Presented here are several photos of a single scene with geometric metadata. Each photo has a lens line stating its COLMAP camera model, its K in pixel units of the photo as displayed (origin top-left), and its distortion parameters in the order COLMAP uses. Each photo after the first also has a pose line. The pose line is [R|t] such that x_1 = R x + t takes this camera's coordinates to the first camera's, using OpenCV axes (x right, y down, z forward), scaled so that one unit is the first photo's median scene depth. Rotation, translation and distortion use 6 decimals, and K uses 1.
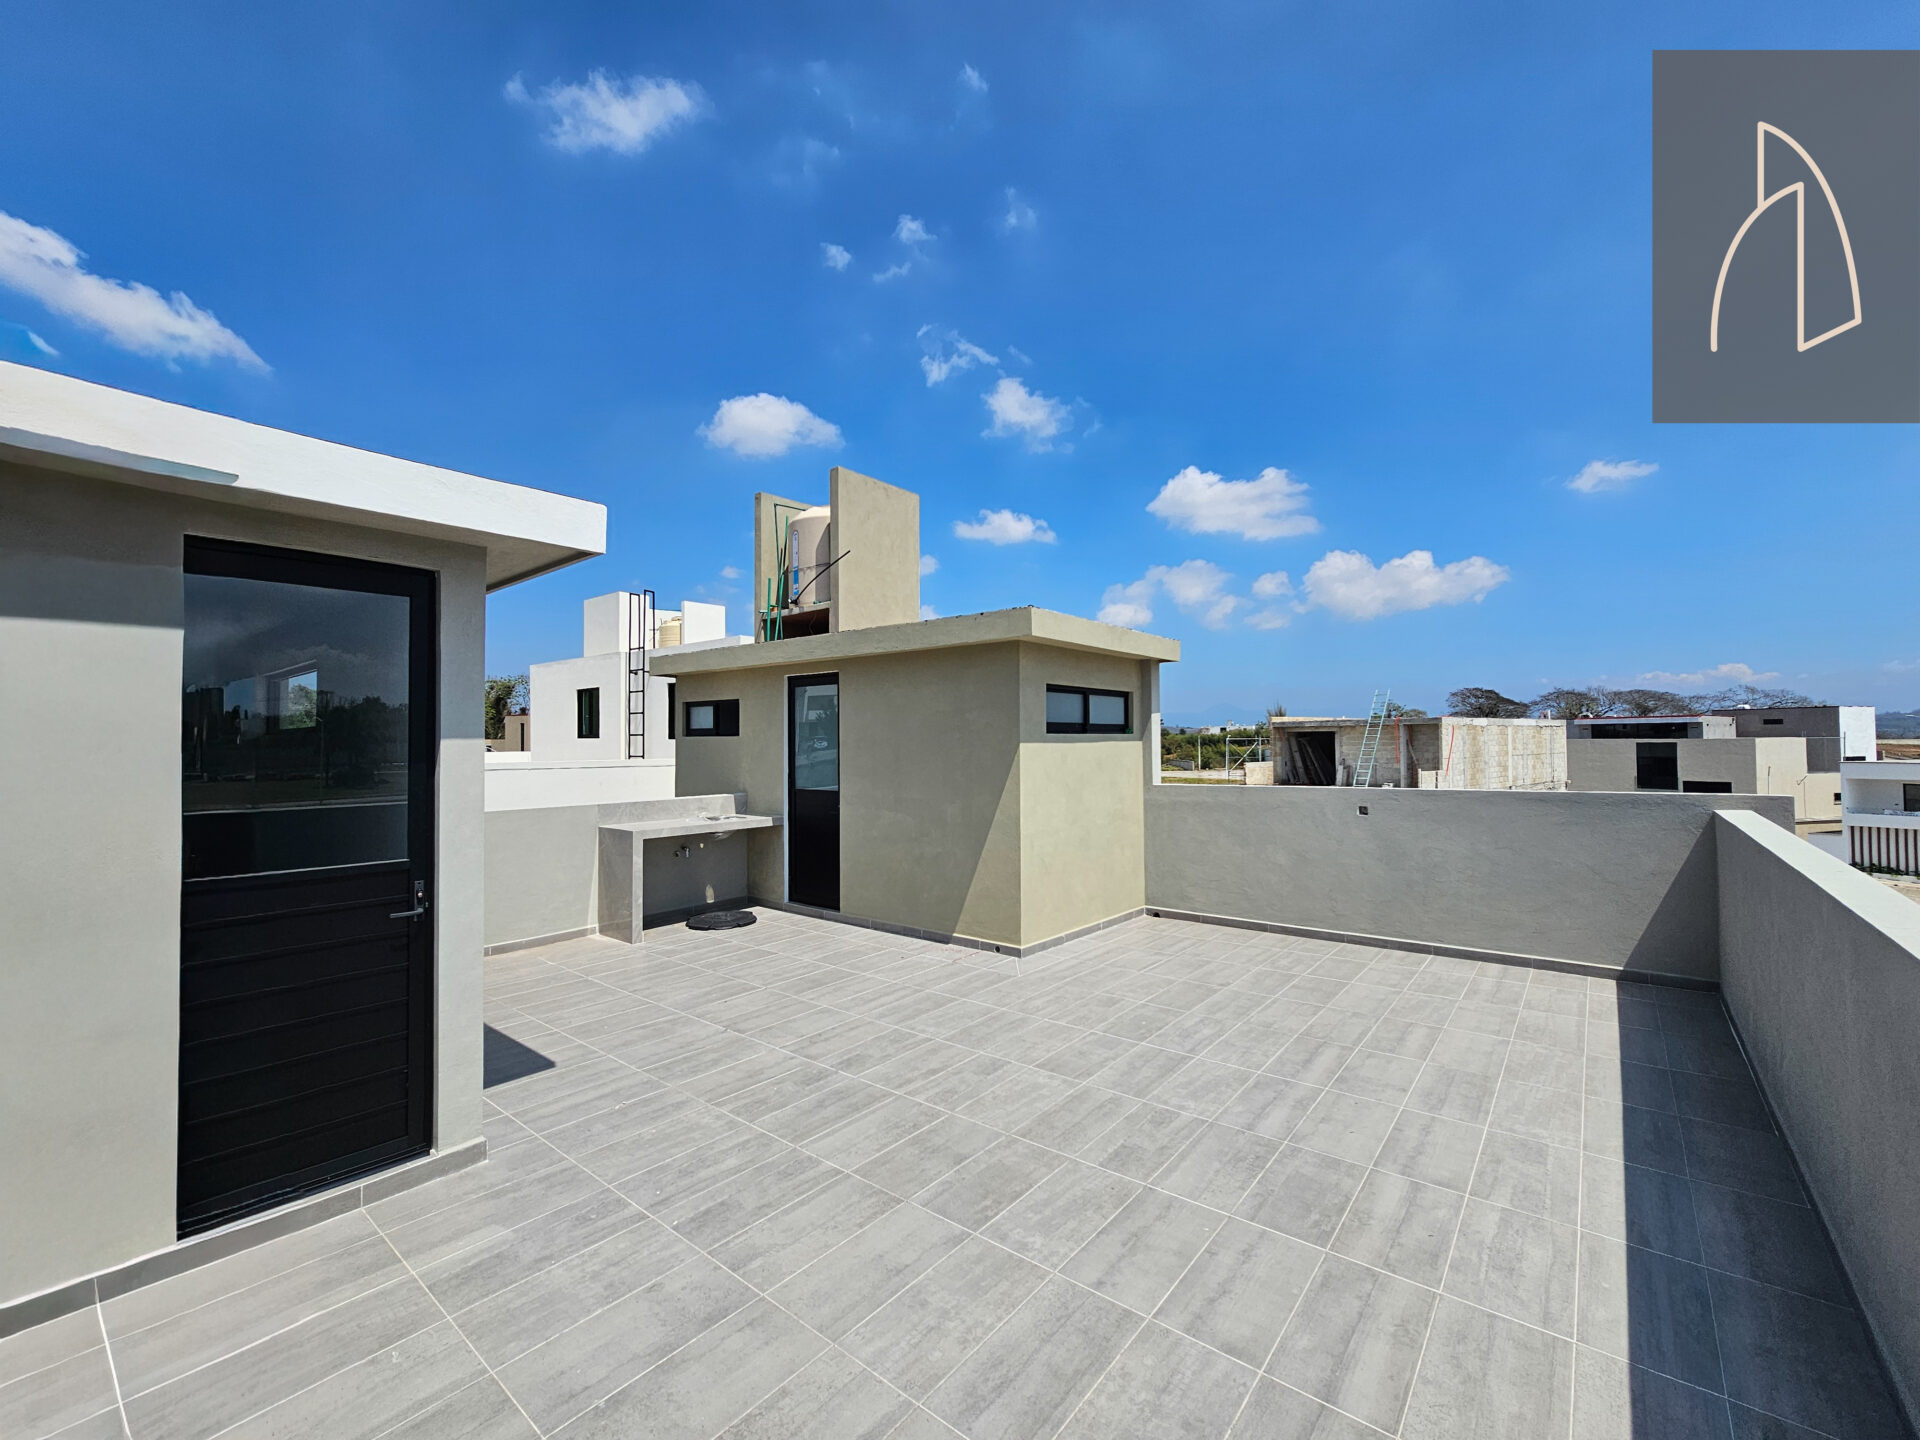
lens RADIAL K [[801.1, 0, 953.5], [0, 801.1, 729.8], [0, 0, 1]] dist [0.003891, -0.000058]
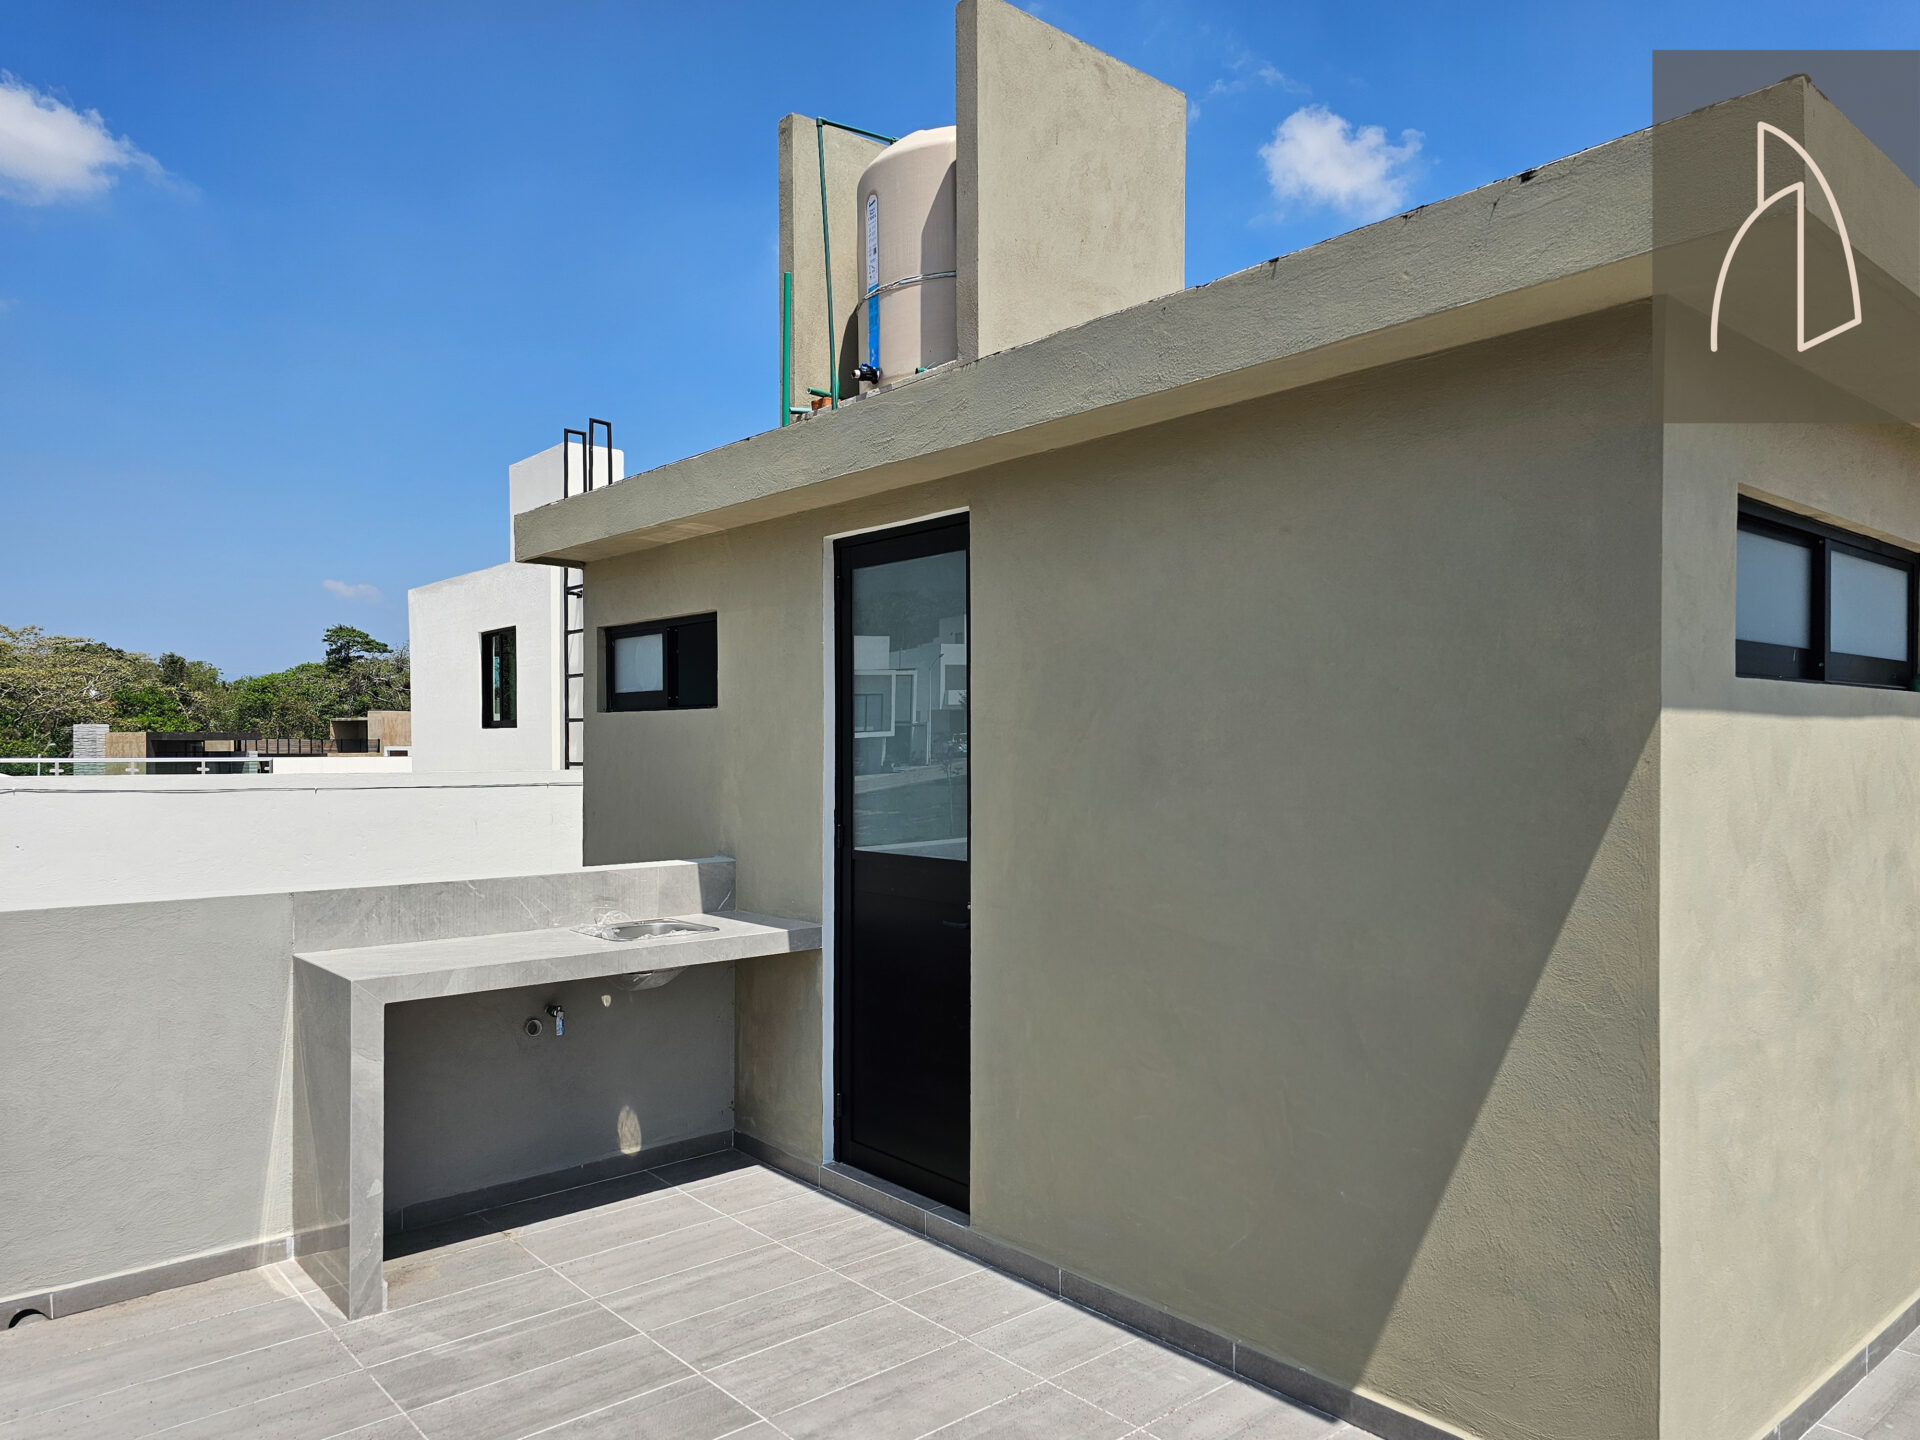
lens RADIAL K [[1303.5, 0, 957.5], [0, 1303.5, 732.1], [0, 0, 1]] dist [0.030992, -0.000029]
pose [[0.984425, 0.002099, -0.175795, -0.047830], [-0.001573, 0.999994, 0.003131, 0.018025], [0.175801, -0.002805, 0.984422, 0.429354]]
